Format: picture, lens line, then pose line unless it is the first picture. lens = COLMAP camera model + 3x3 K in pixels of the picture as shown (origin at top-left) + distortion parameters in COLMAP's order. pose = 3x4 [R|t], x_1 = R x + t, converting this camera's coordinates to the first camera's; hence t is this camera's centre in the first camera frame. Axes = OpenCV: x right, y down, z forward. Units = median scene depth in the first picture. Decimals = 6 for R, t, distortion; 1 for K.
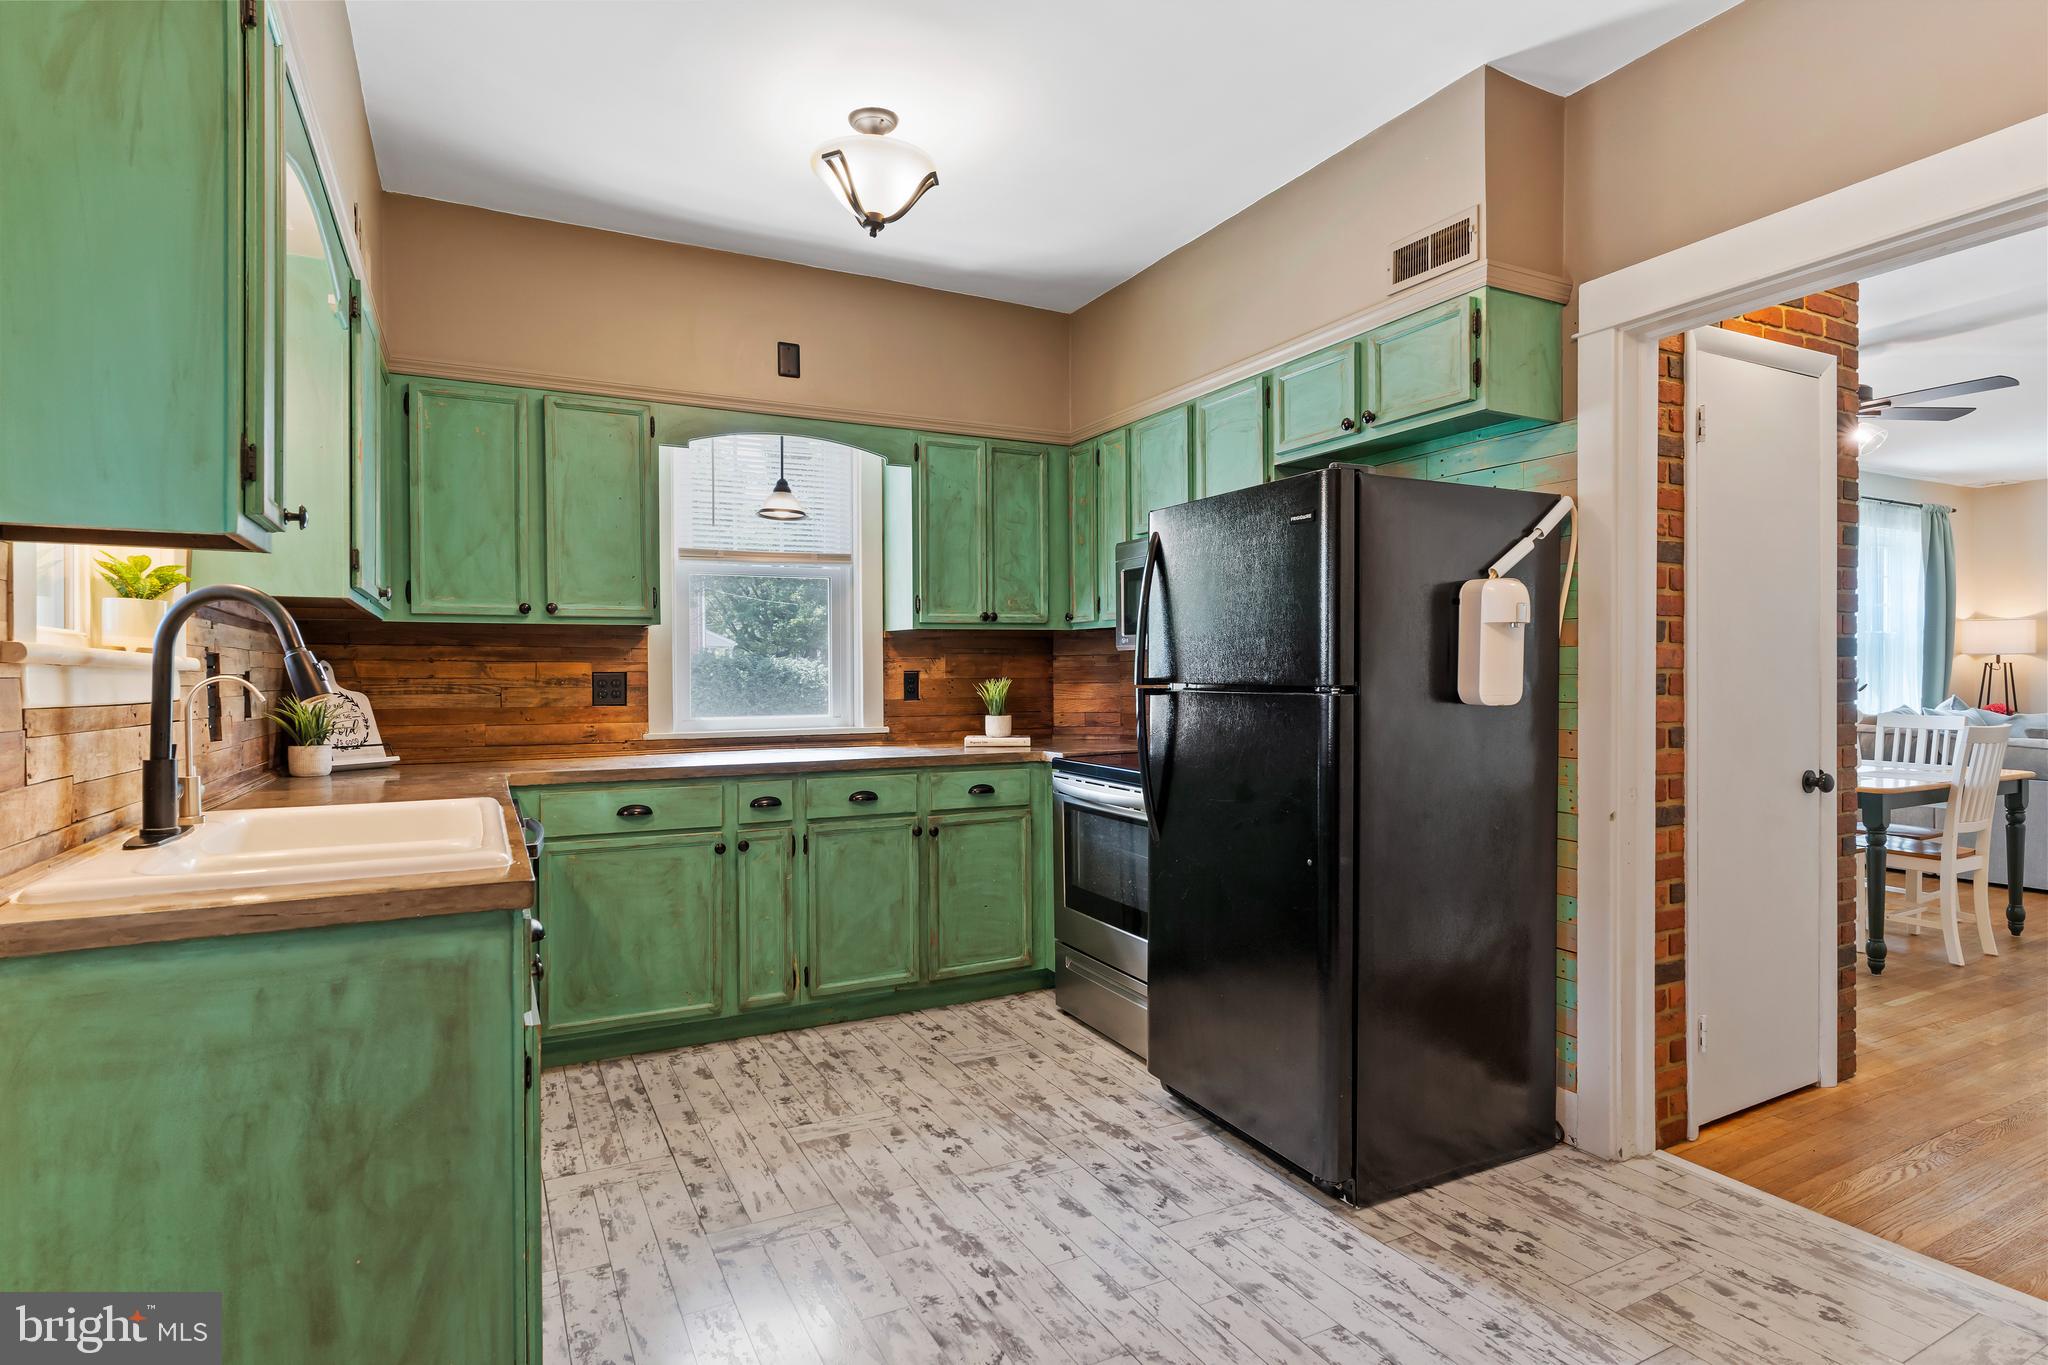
lens RADIAL K [[1048.4, 0, 1019.9], [0, 1048.4, 680.4], [0, 0, 1]] dist [-0.013585, 0.006029]
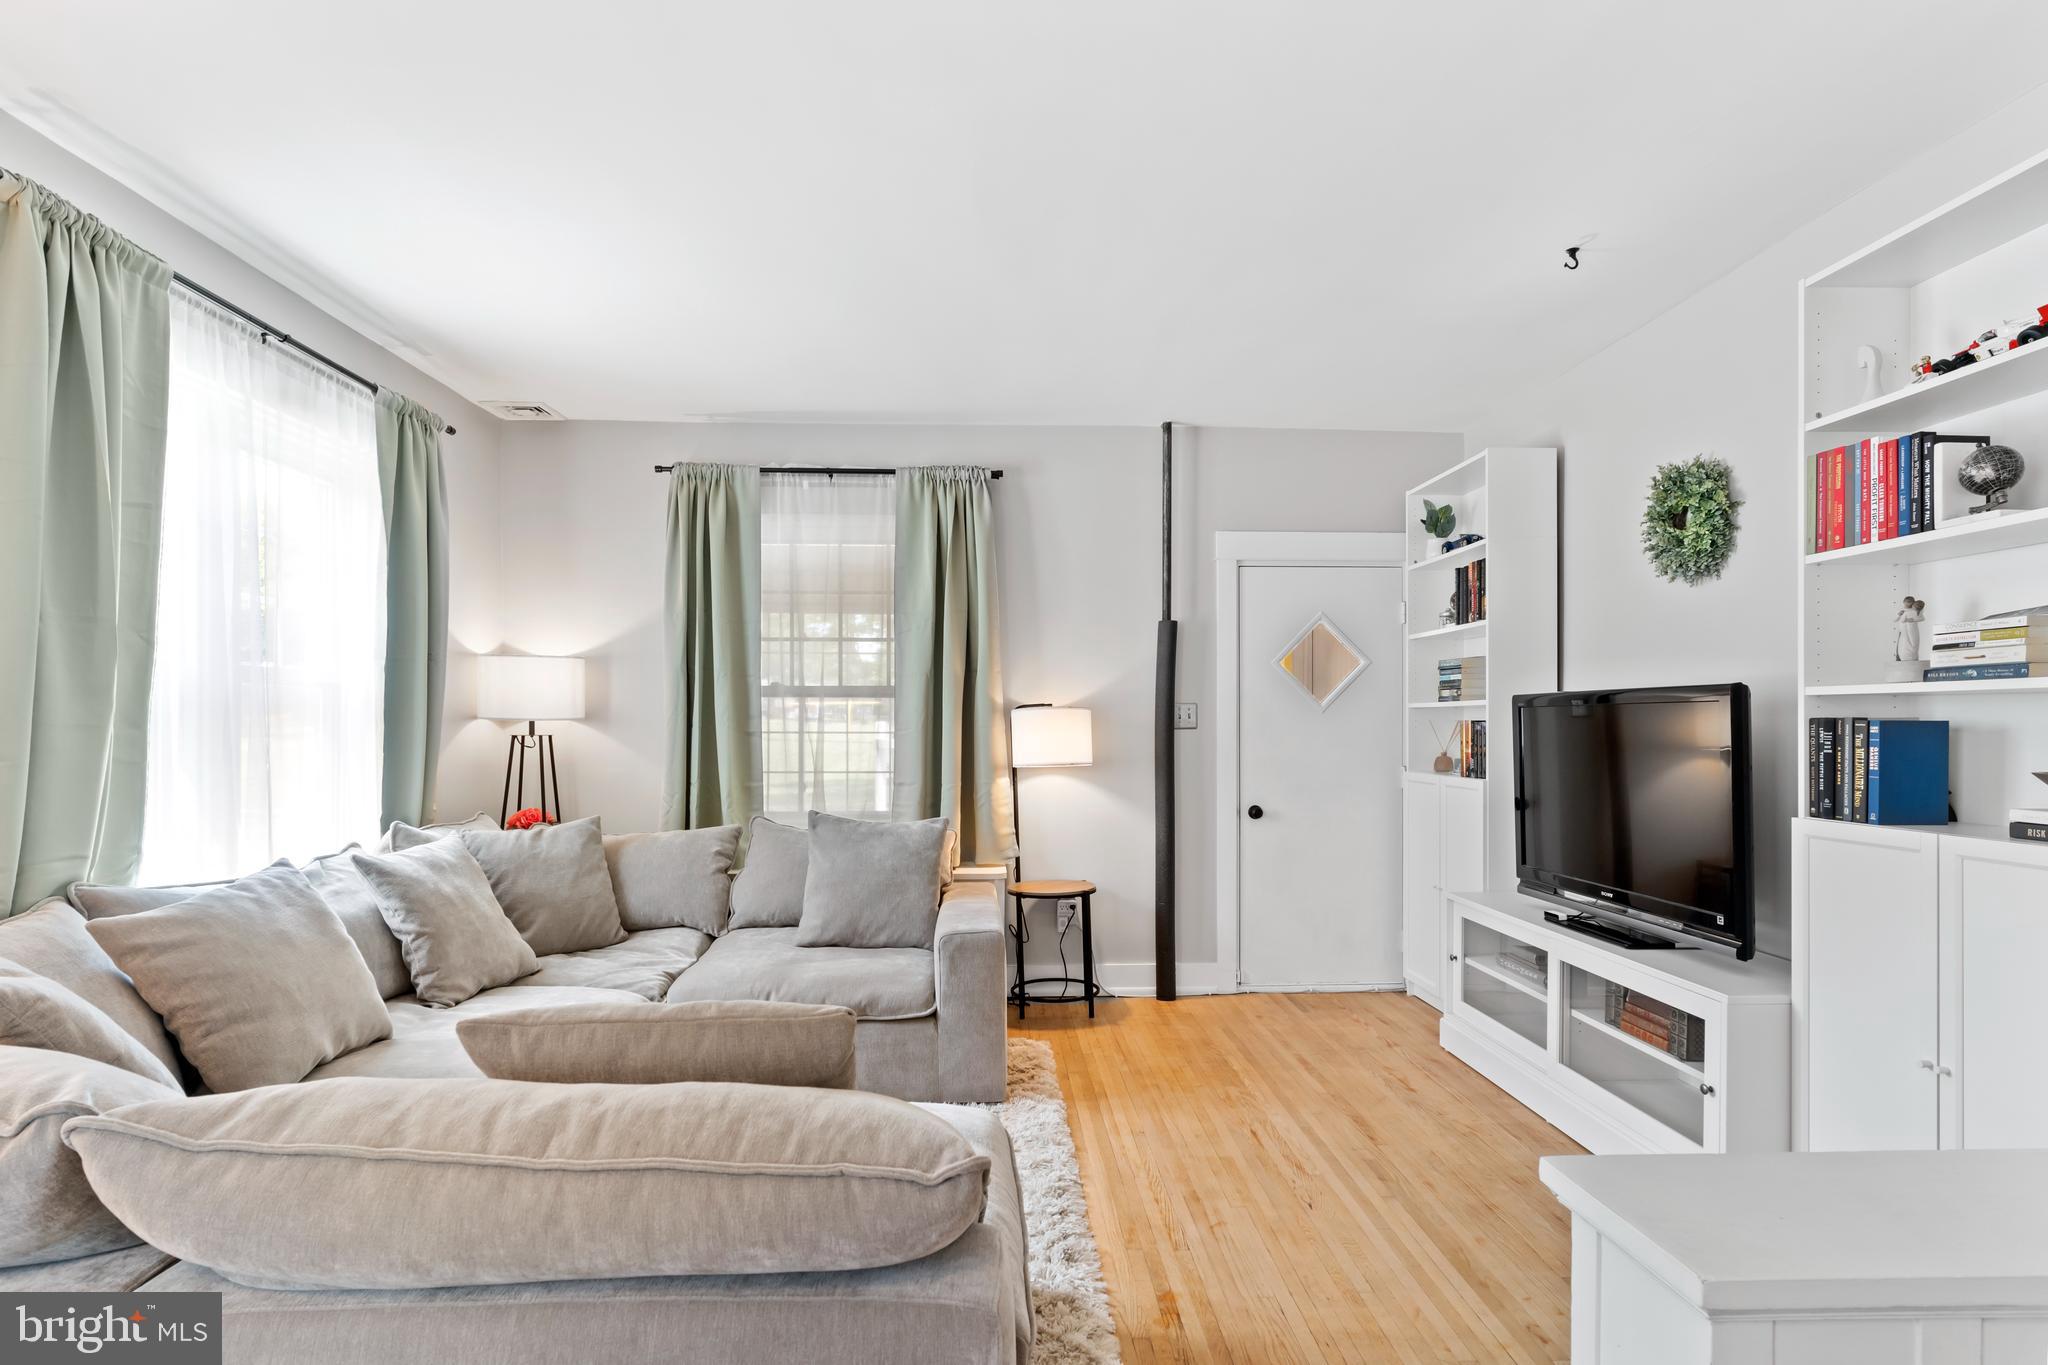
lens RADIAL K [[1048.4, 0, 1018.3], [0, 1048.4, 729.4], [0, 0, 1]] dist [-0.013585, 0.006029]
pose [[0.444172, 0.004708, 0.895929, 0.547817], [0.003052, 0.999972, -0.006768, -0.015450], [-0.895936, 0.005740, 0.444145, 0.513788]]
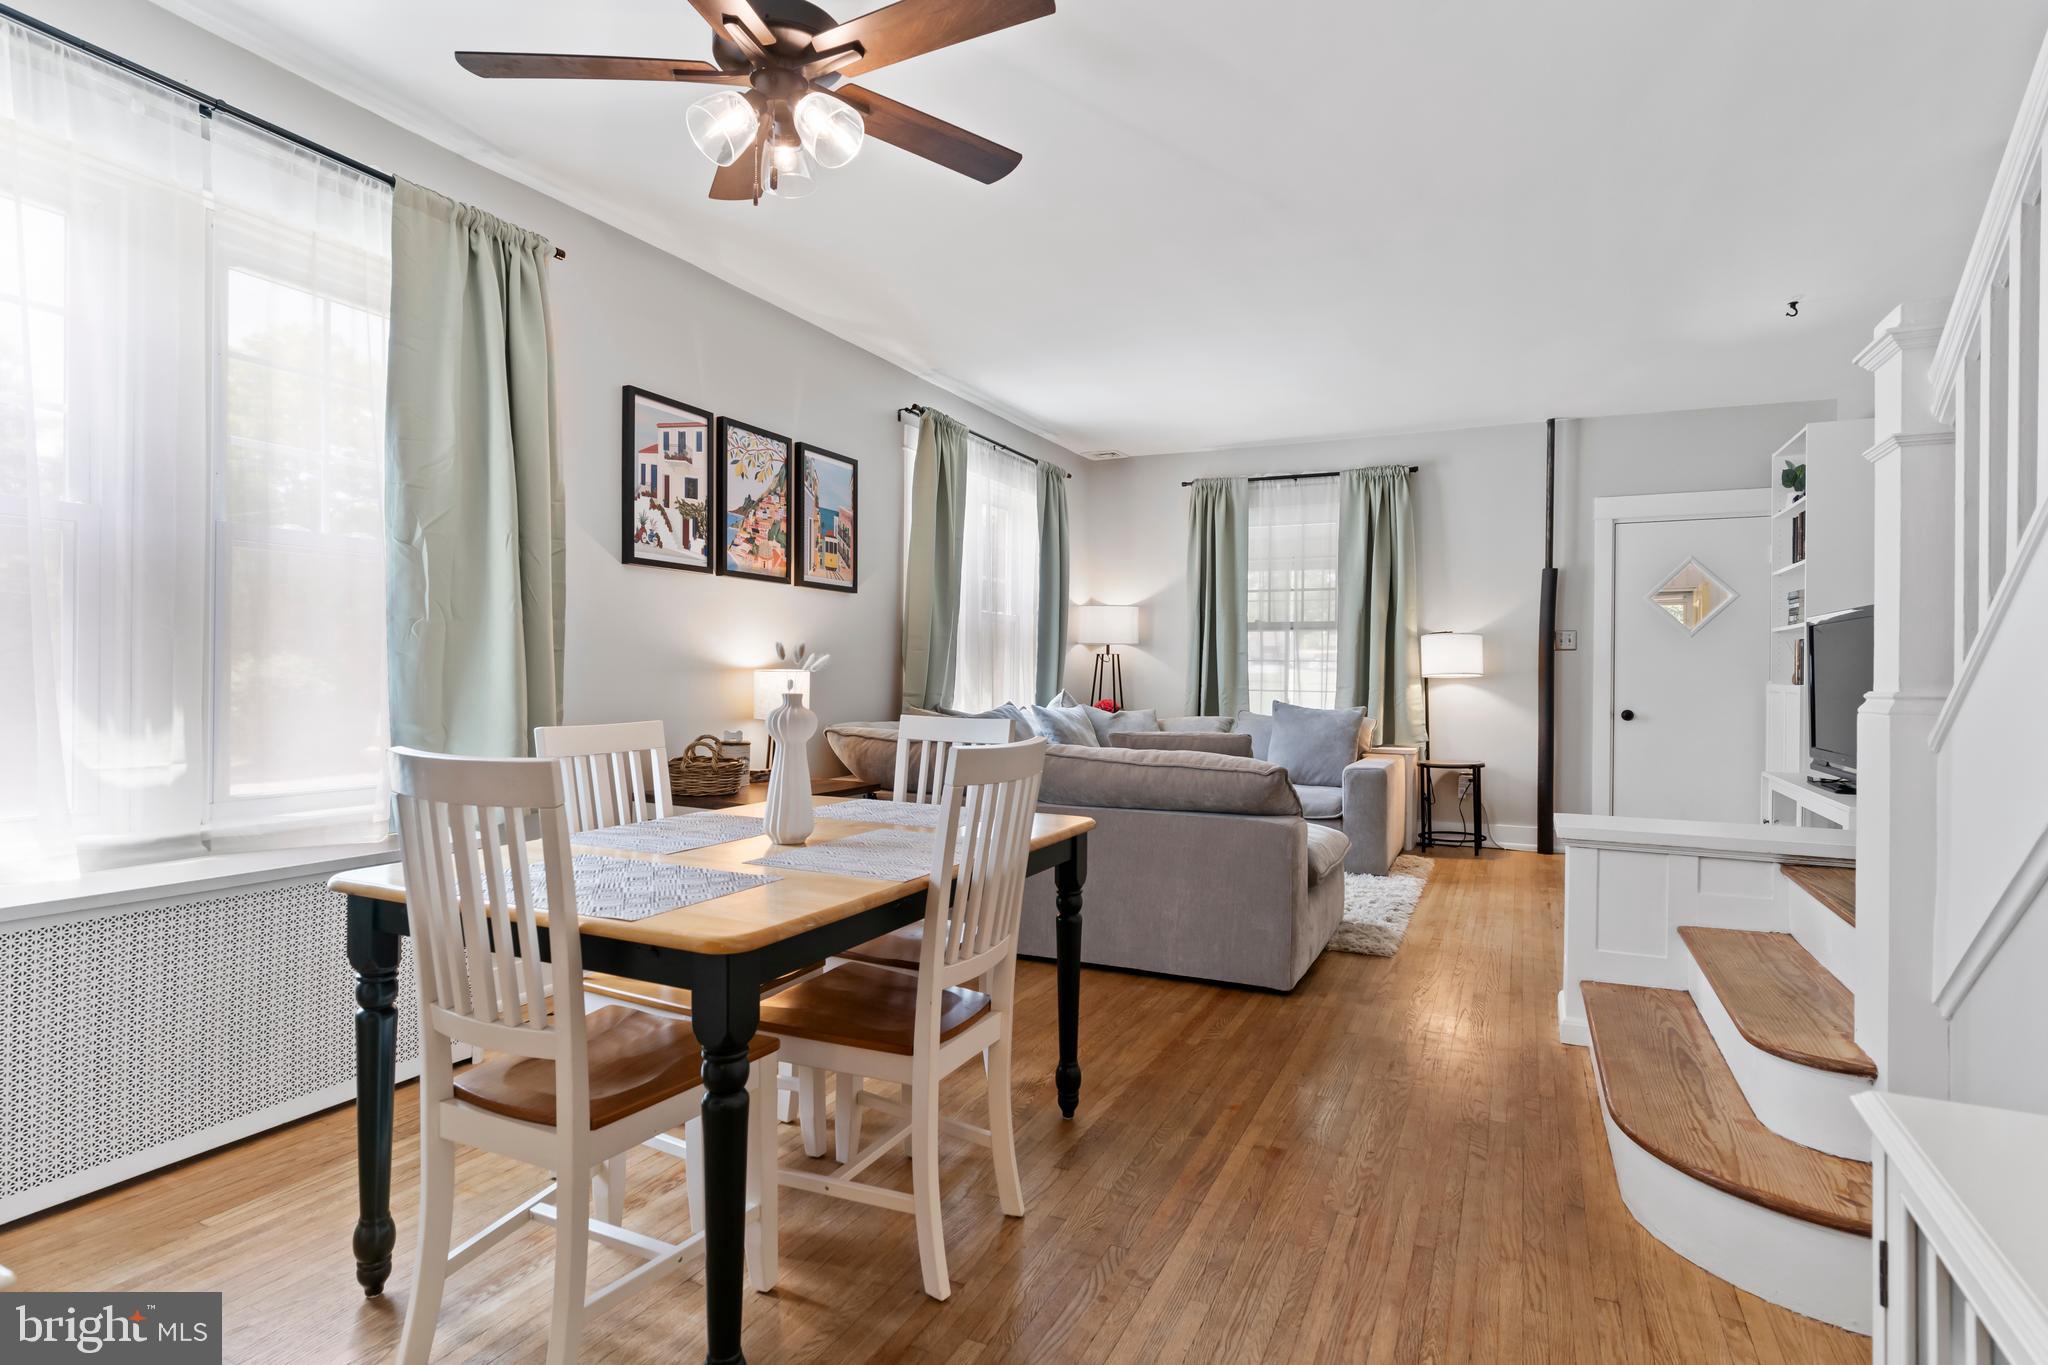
lens RADIAL K [[1048.4, 0, 1024.6], [0, 1048.4, 682.9], [0, 0, 1]] dist [-0.013585, 0.006029]
pose [[0.809599, 0.010824, 0.586883, 0.345636], [-0.011073, 0.999934, -0.003167, 0.010945], [-0.586878, -0.003934, 0.809666, 0.305305]]
